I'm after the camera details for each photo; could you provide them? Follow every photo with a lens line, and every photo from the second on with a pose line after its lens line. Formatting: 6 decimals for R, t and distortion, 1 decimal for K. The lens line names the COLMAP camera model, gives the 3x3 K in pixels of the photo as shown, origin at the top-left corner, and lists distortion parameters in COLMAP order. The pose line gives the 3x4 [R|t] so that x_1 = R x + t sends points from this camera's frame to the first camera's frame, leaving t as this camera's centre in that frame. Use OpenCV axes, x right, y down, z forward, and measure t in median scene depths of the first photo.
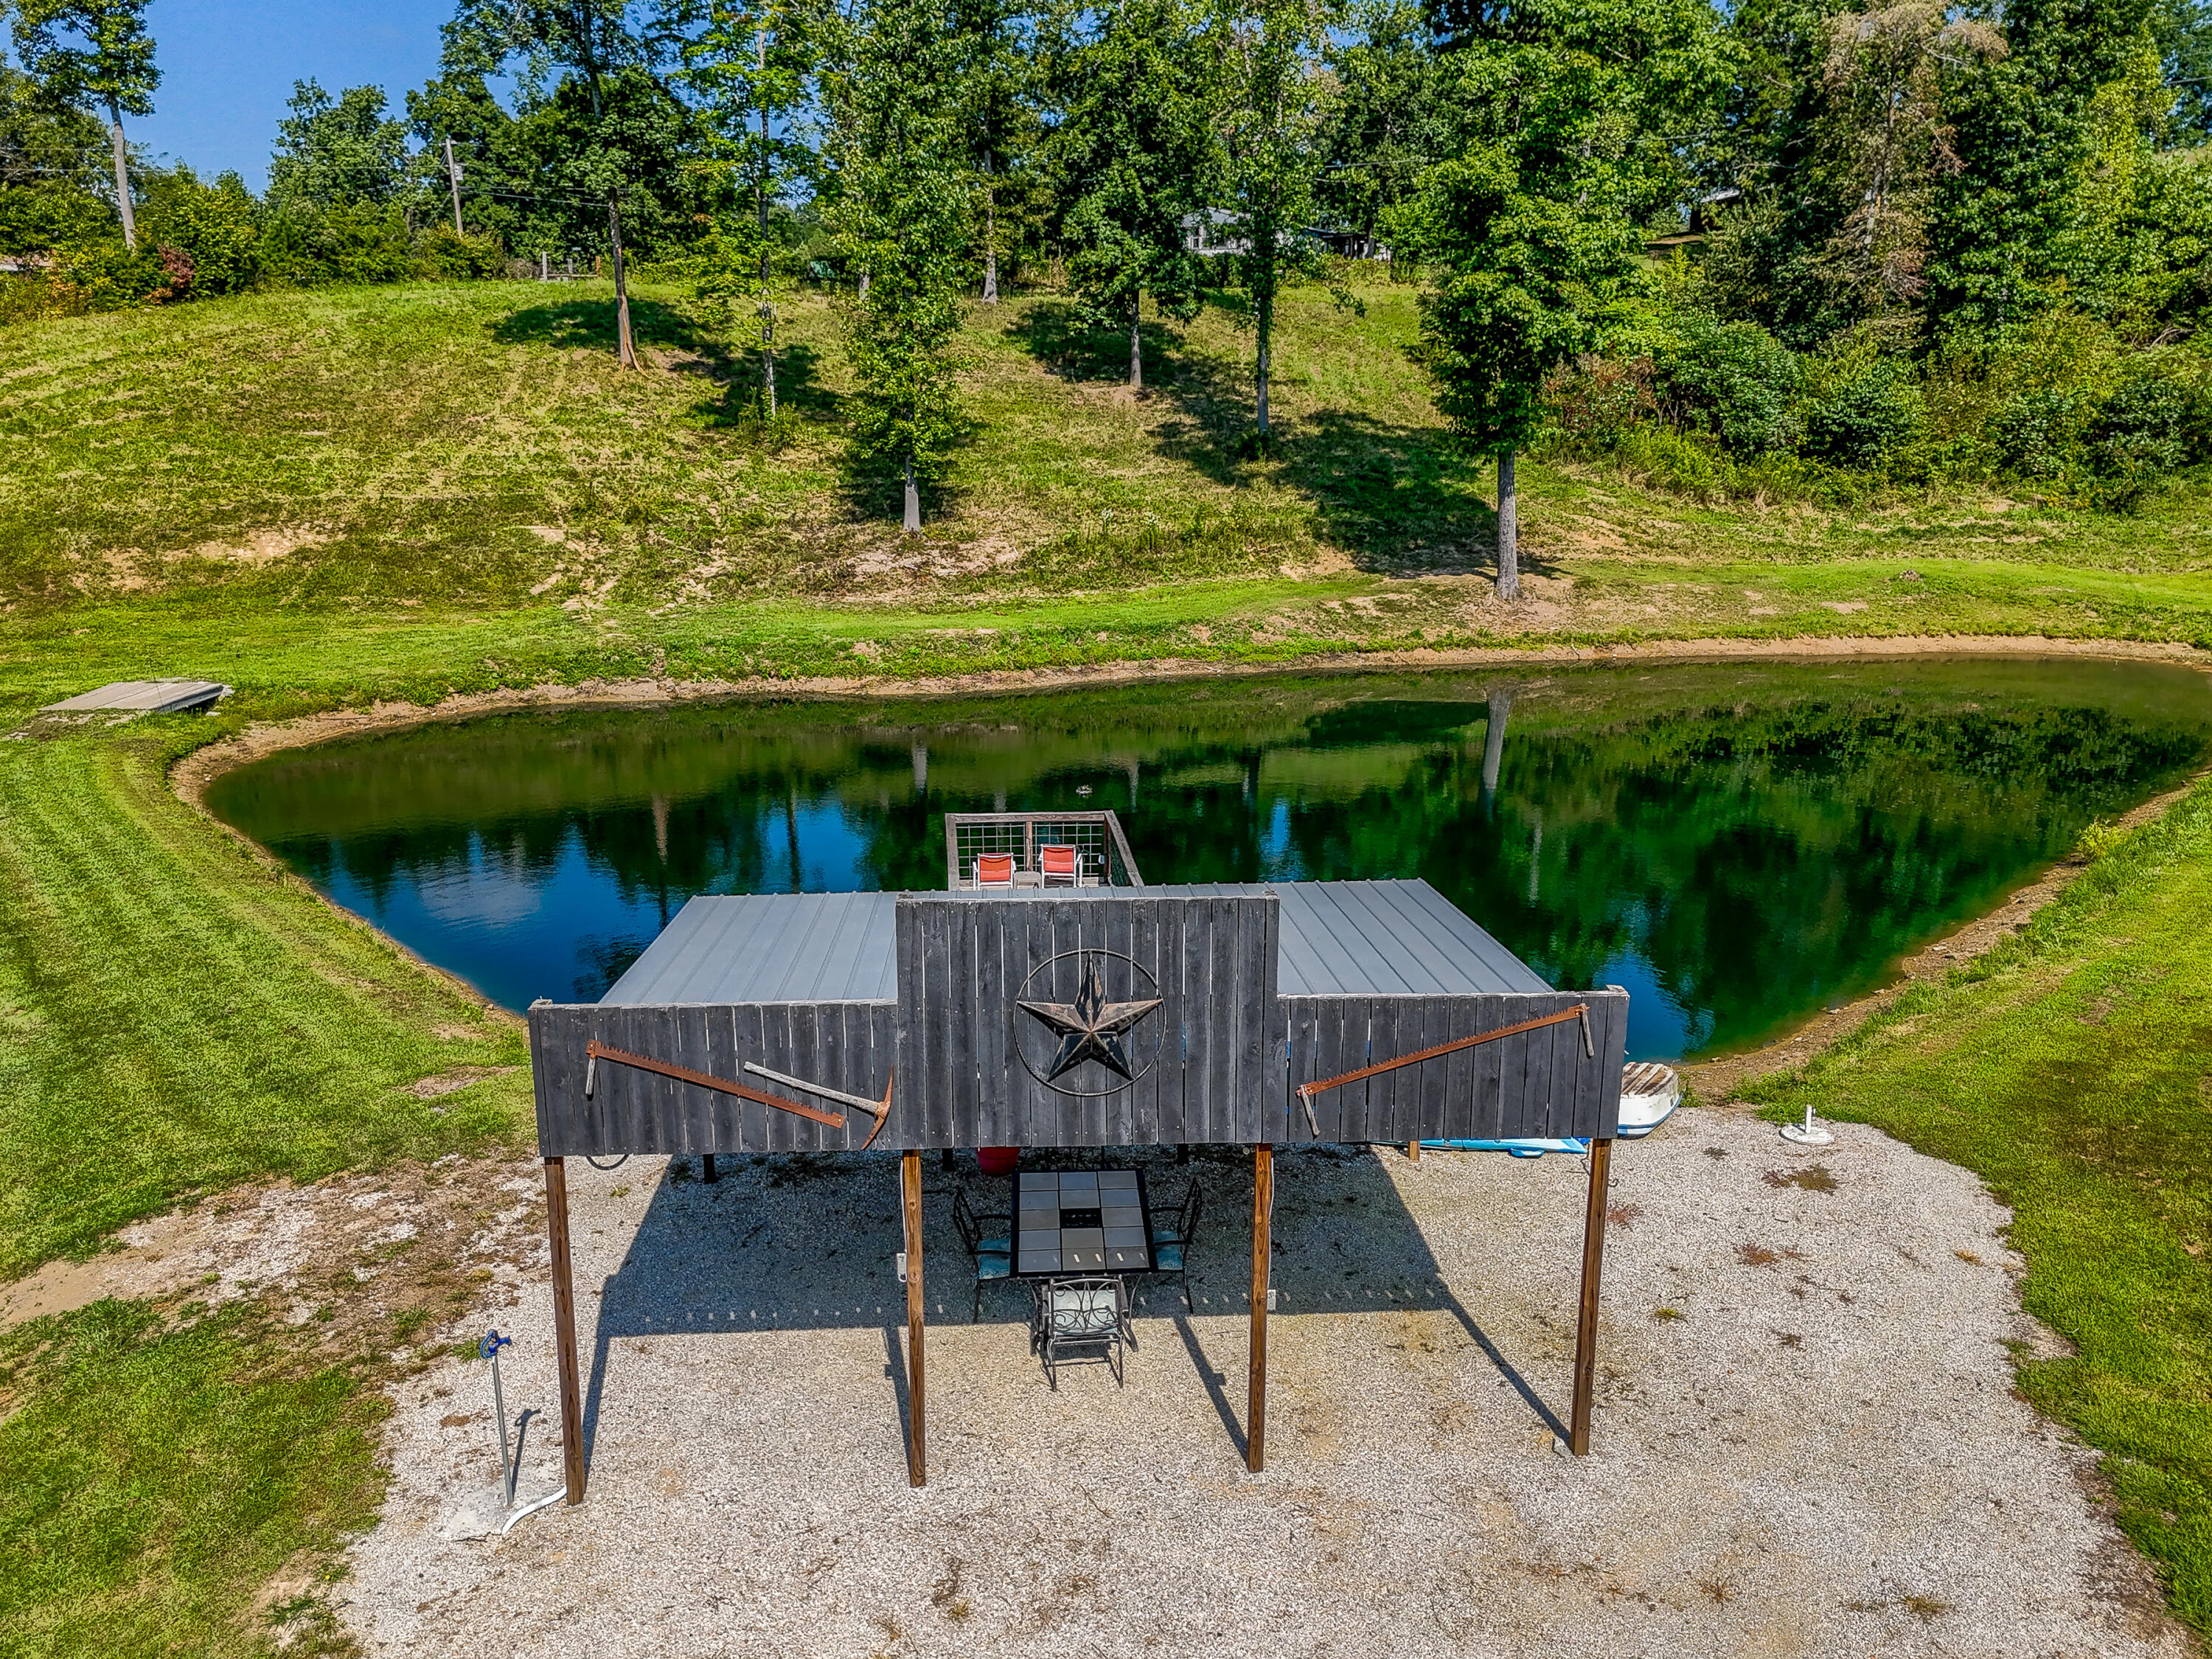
lens RADIAL K [[1642.1, 0, 1110.8], [0, 1642.1, 836.7], [0, 0, 1]] dist [0.039045, -0.025311]
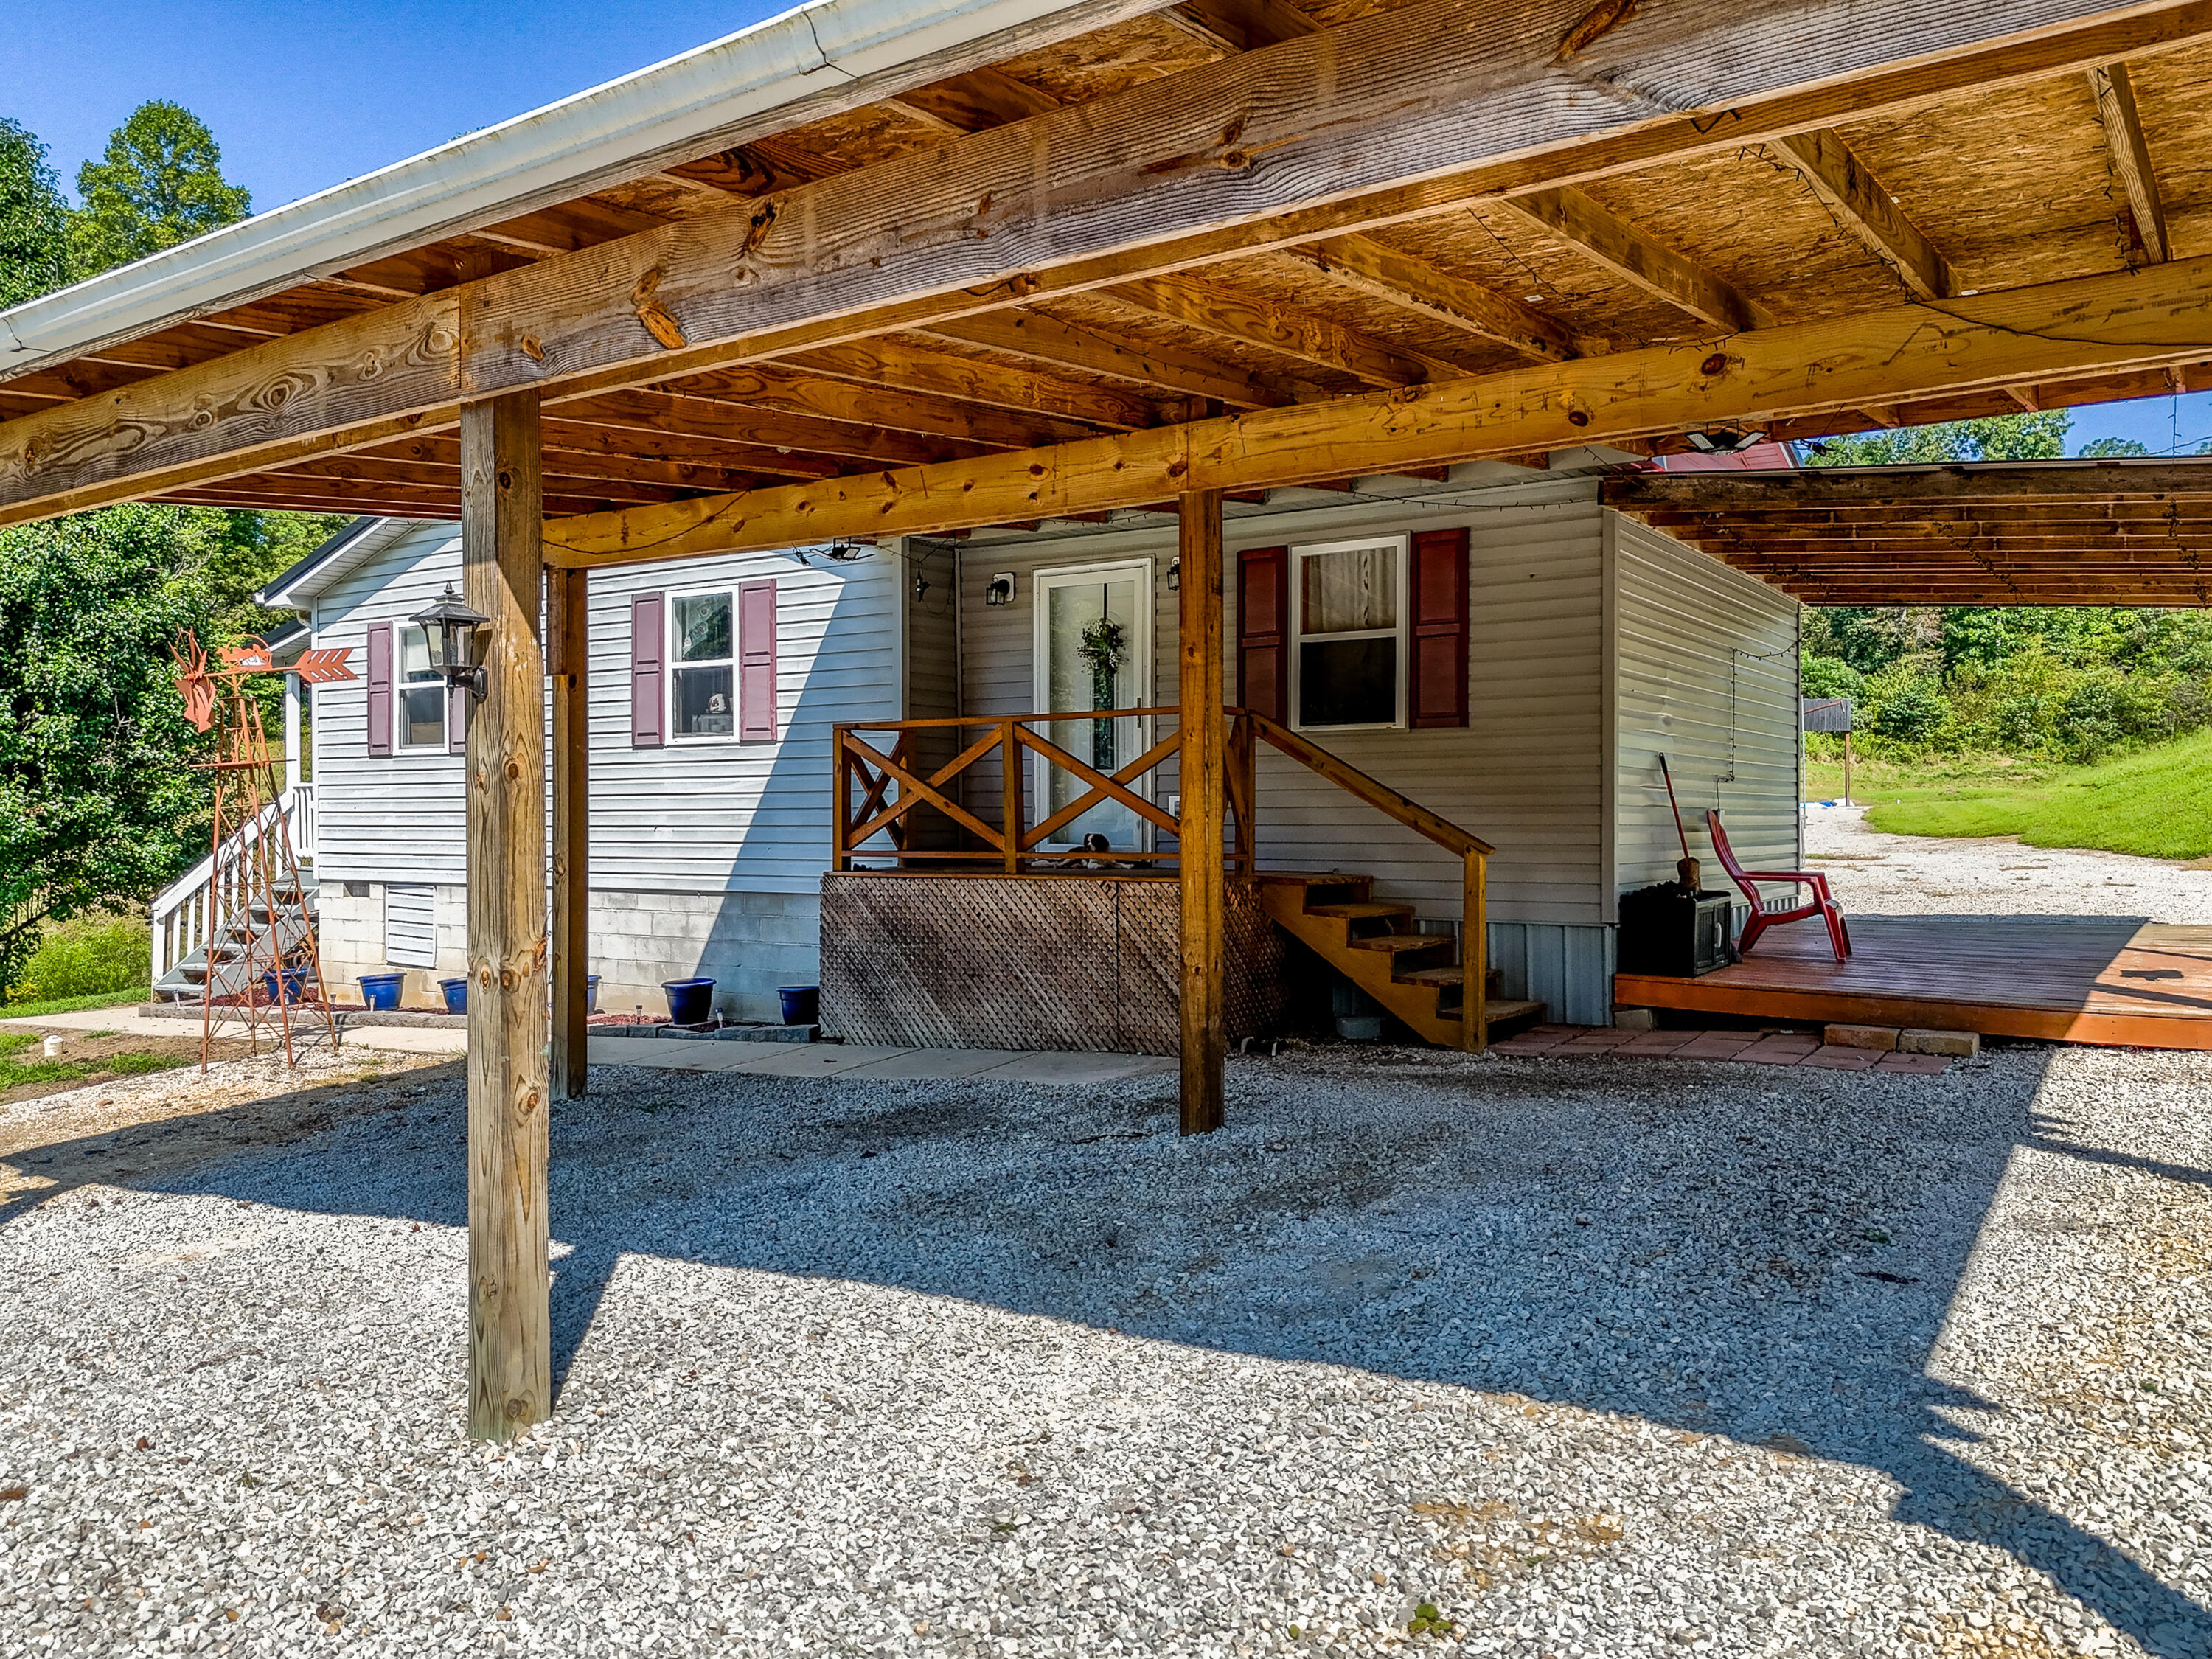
lens RADIAL K [[1642.1, 0, 1107.0], [0, 1642.1, 821.1], [0, 0, 1]] dist [0.039045, -0.025311]
pose [[0.998558, -0.009301, -0.052870, -0.246298], [-0.004164, 0.968489, -0.249023, 0.257056], [0.053520, 0.248884, 0.967054, -0.578489]]
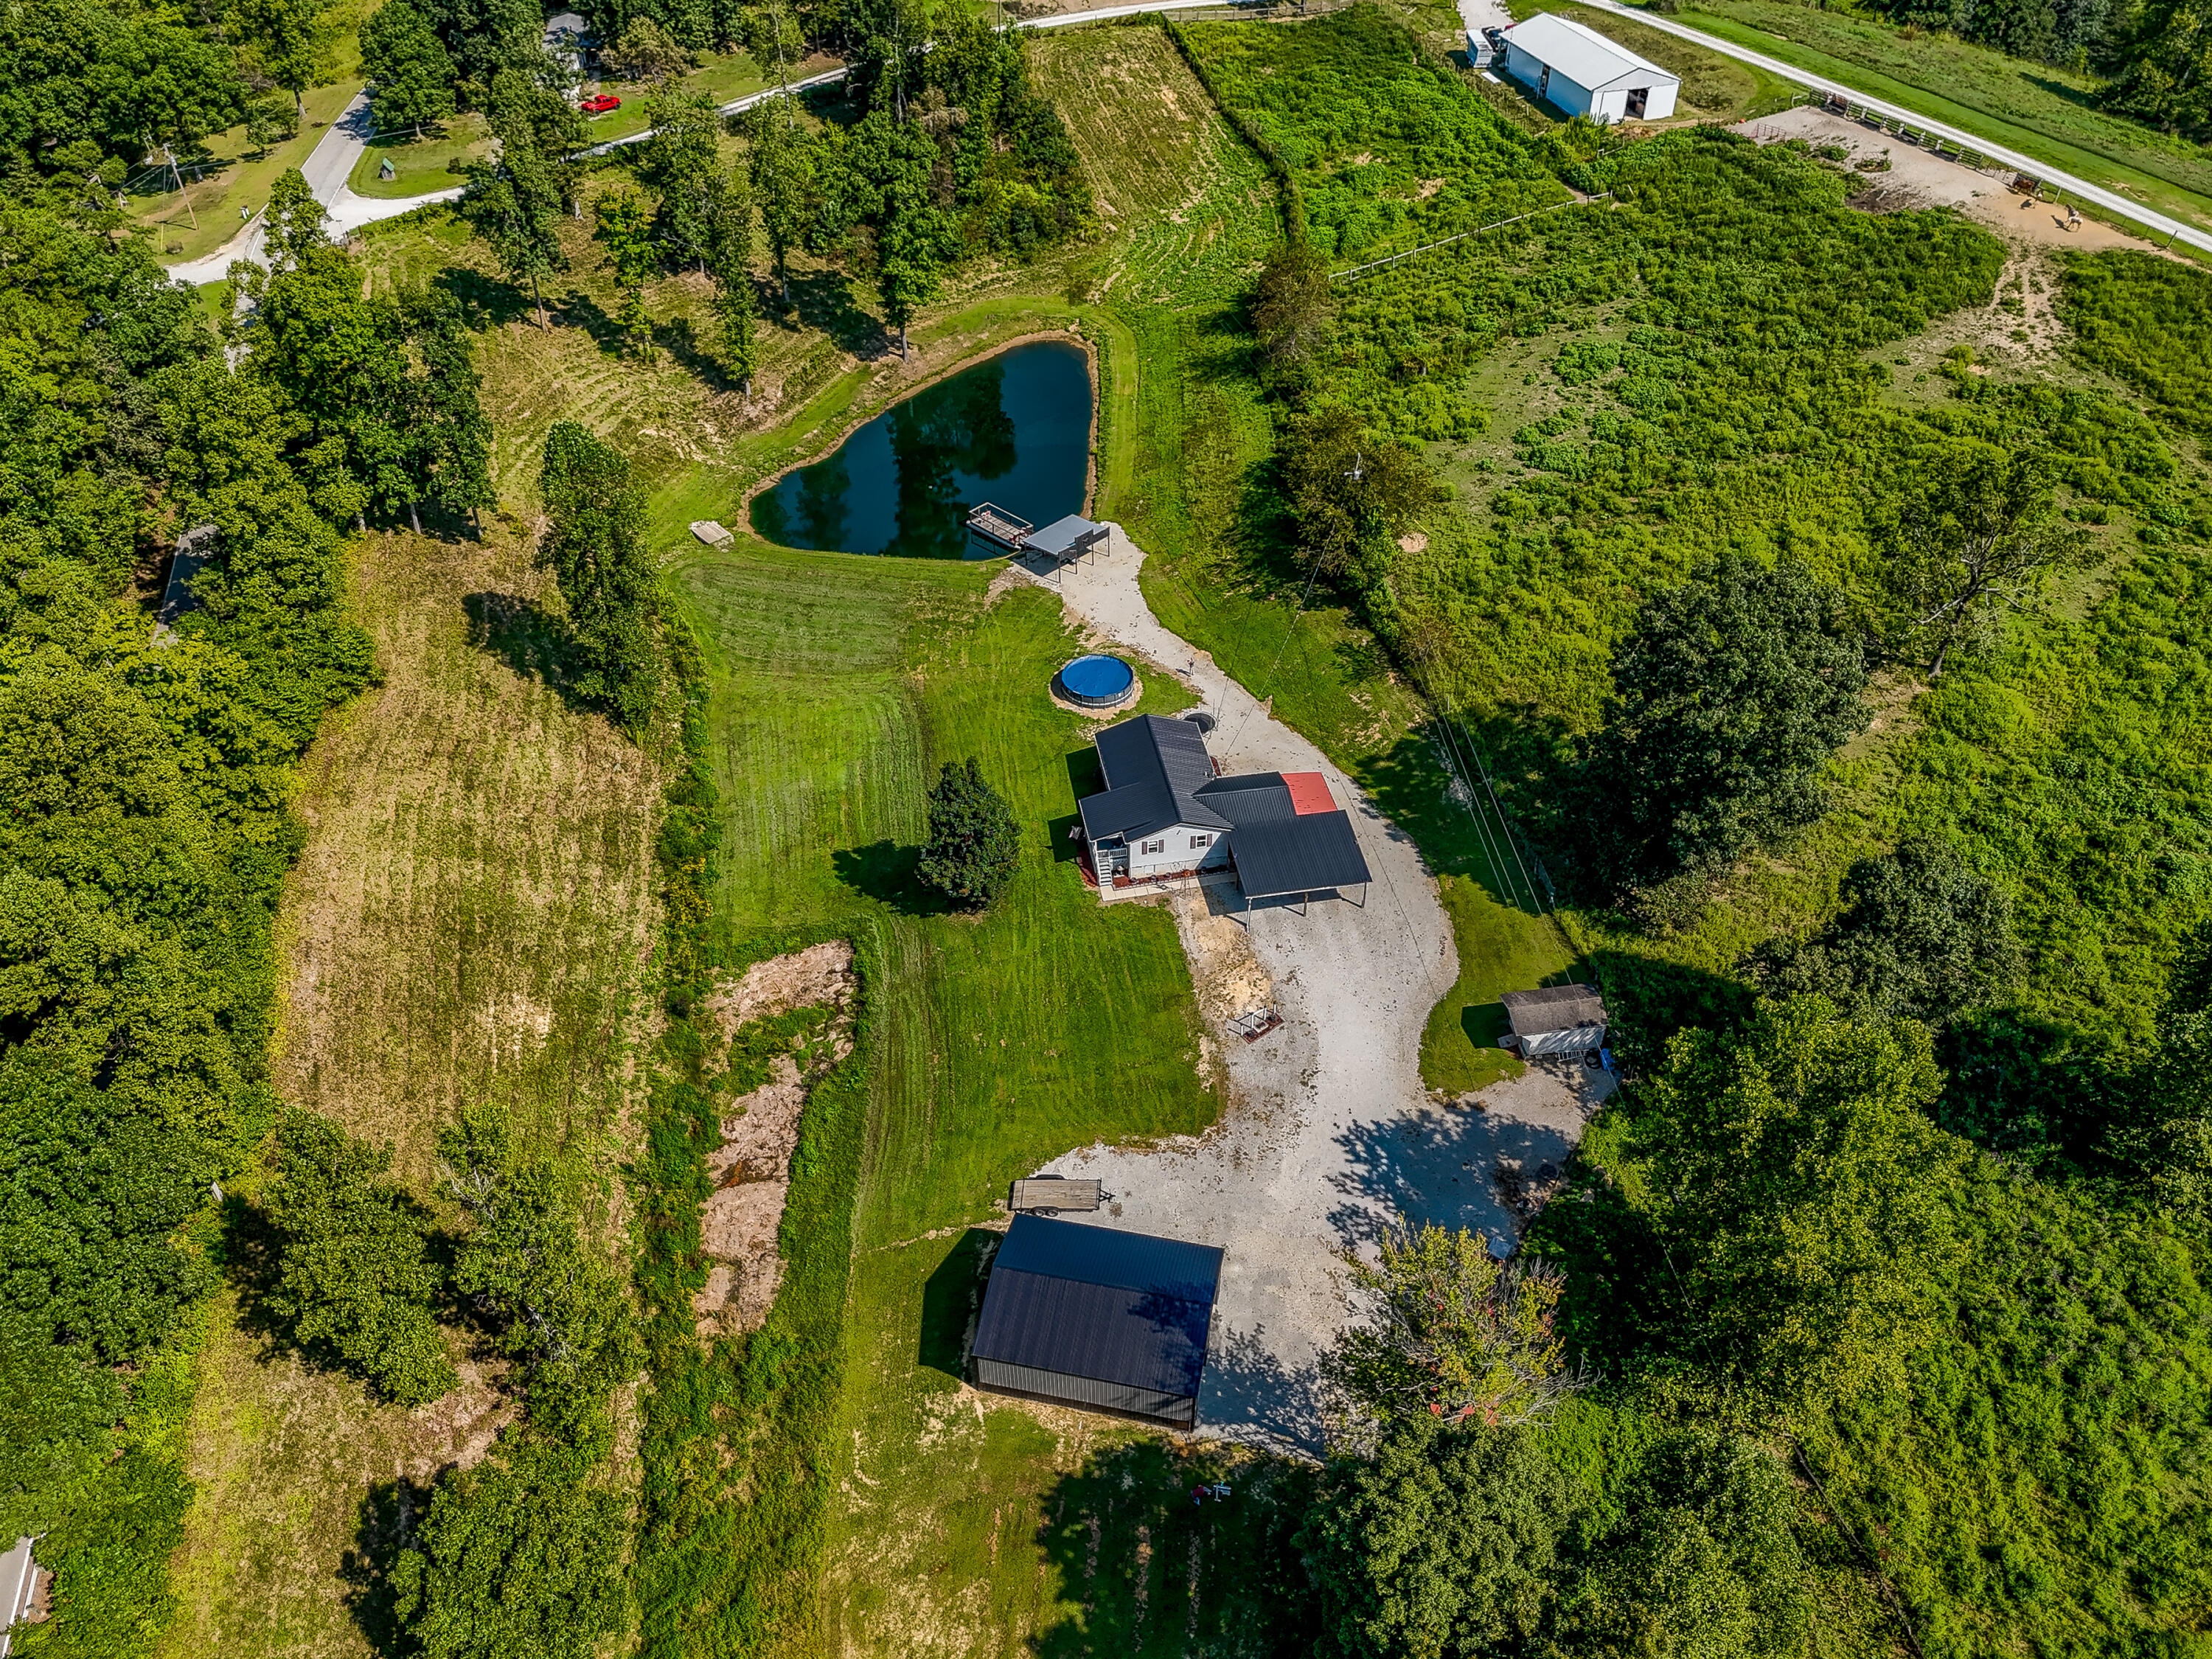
lens RADIAL K [[1642.1, 0, 1111.4], [0, 1642.1, 831.1], [0, 0, 1]] dist [0.039045, -0.025311]
pose [[0.743290, -0.433822, 0.509233, -1.344098], [0.168894, 0.858255, 0.484636, -0.751761], [-0.647298, -0.274219, 0.711203, -1.643780]]
